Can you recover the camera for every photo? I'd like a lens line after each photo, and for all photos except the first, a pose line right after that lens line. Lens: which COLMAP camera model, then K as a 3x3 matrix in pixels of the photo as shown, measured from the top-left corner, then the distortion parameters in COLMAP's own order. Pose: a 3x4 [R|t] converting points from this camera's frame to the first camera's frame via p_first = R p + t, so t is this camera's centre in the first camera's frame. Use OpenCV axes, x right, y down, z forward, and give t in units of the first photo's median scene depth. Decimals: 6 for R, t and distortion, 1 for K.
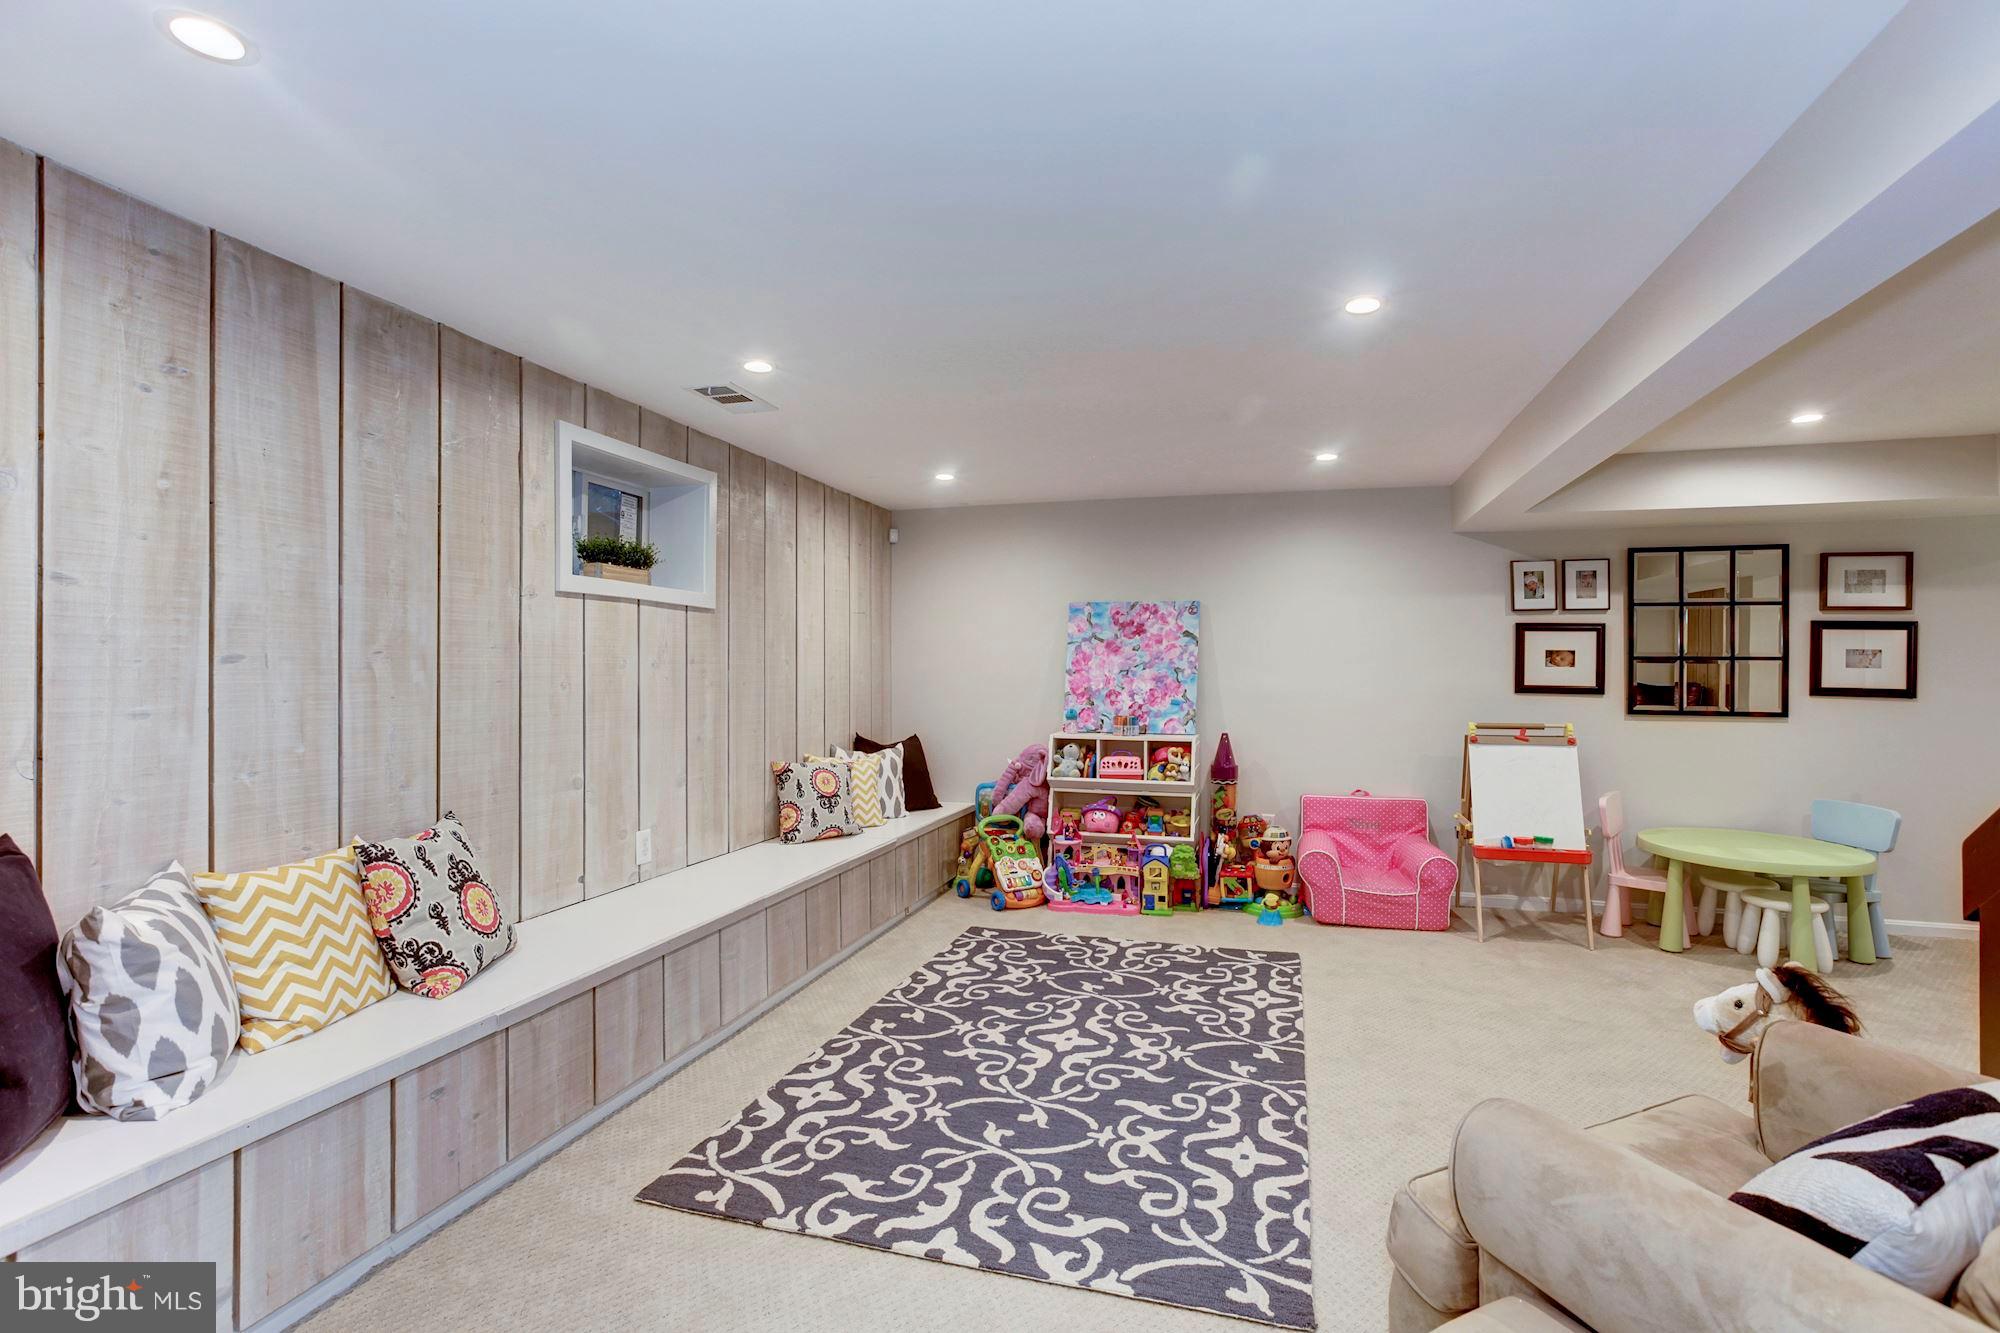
lens RADIAL K [[909.8, 0, 1014.7], [0, 909.8, 662.1], [0, 0, 1]] dist [-0.003756, 0.004639]
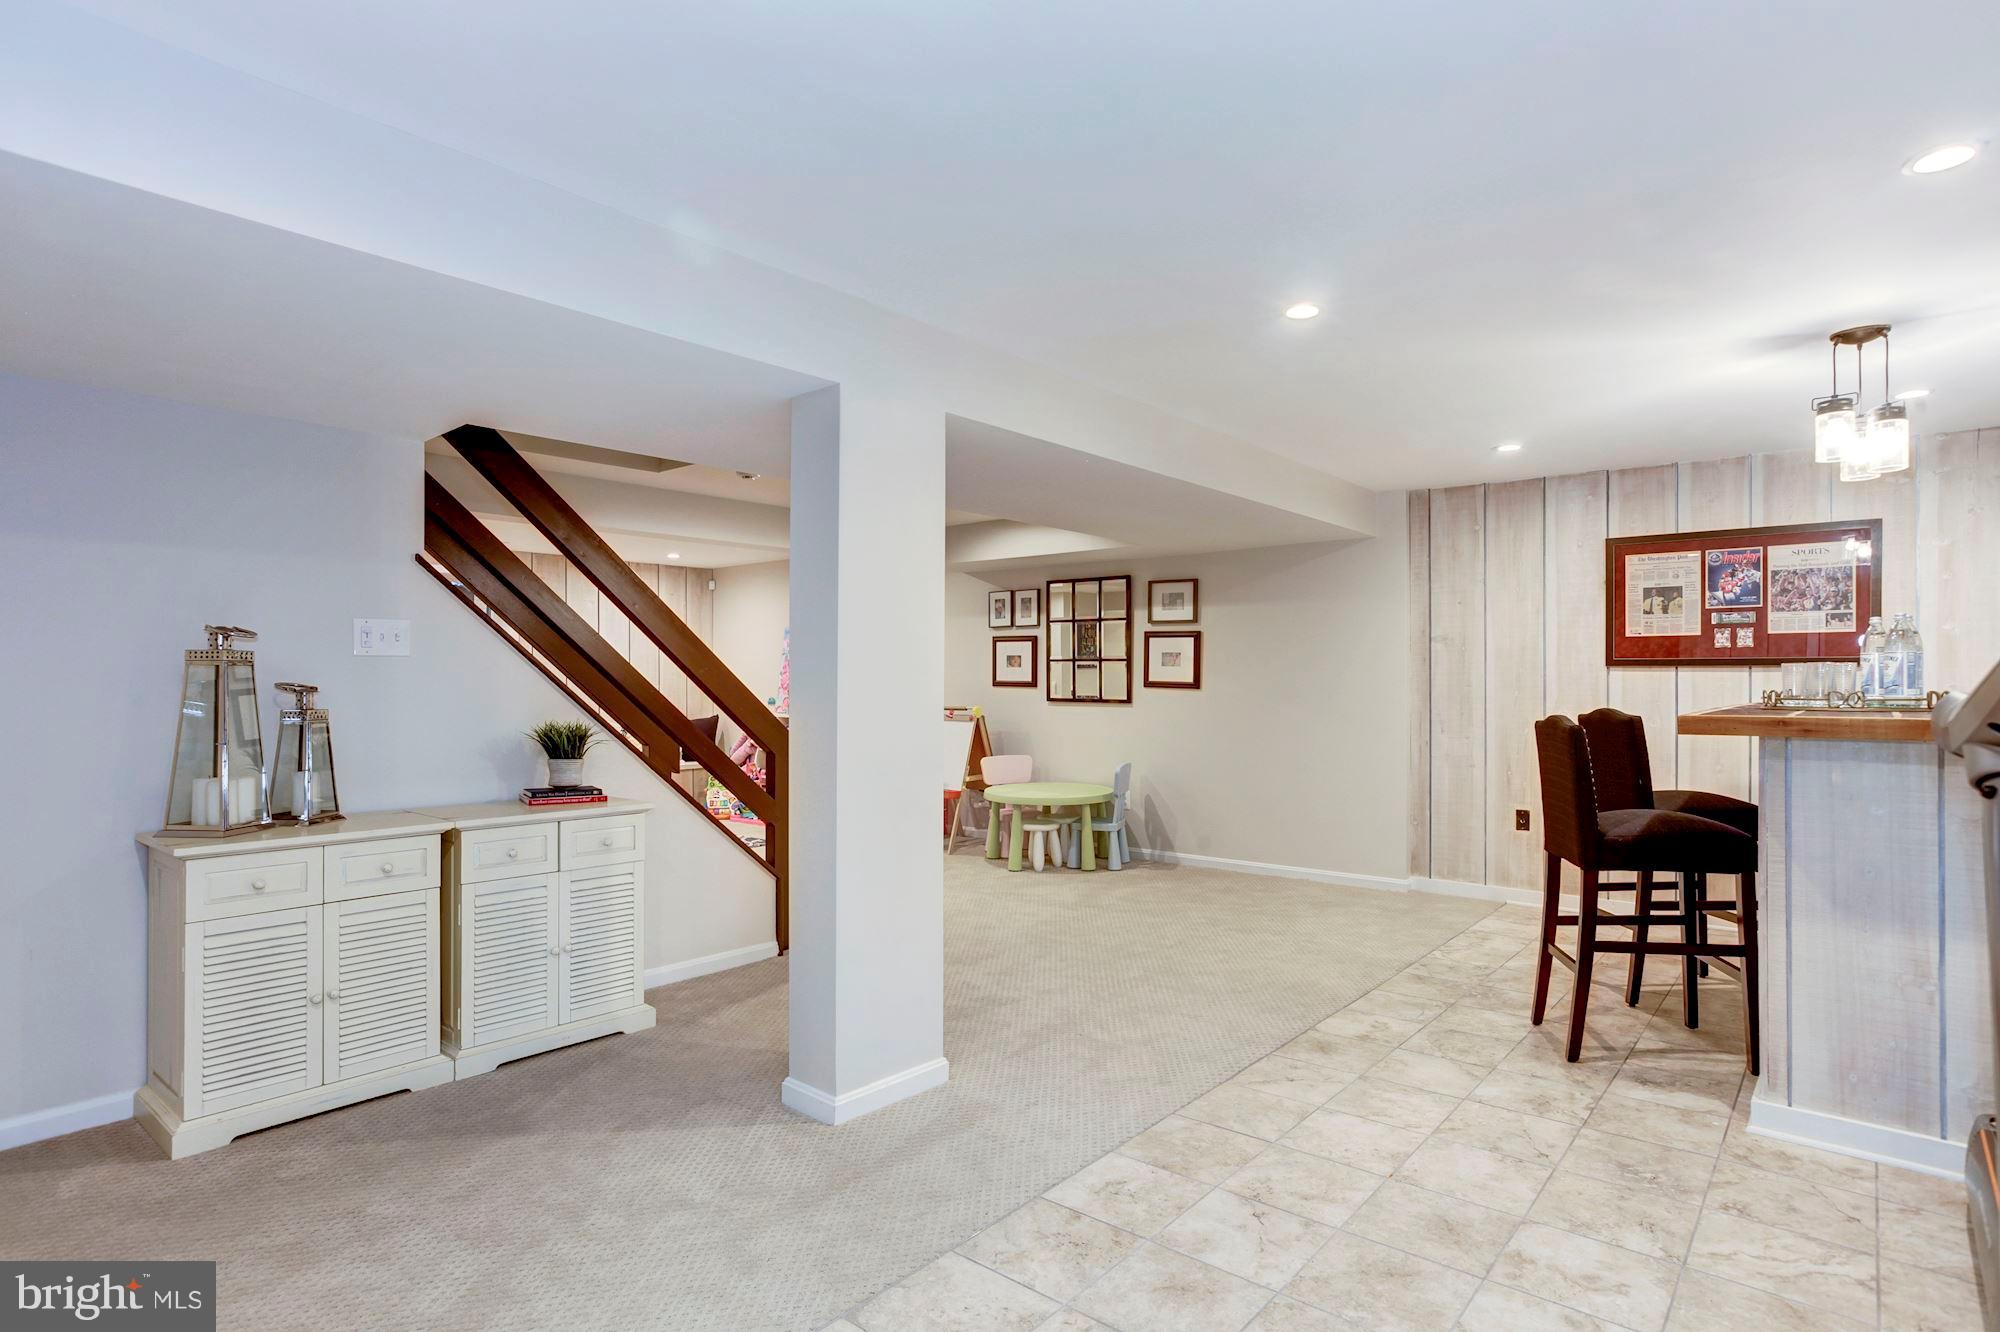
lens RADIAL K [[1057.1, 0, 999.0], [0, 1057.1, 667.4], [0, 0, 1]] dist [0.000771, 0.000002]
pose [[0.914723, -0.008423, -0.403993, 1.272695], [0.008626, 0.999962, -0.001317, 0.007278], [0.403989, -0.002280, 0.914761, -0.495808]]
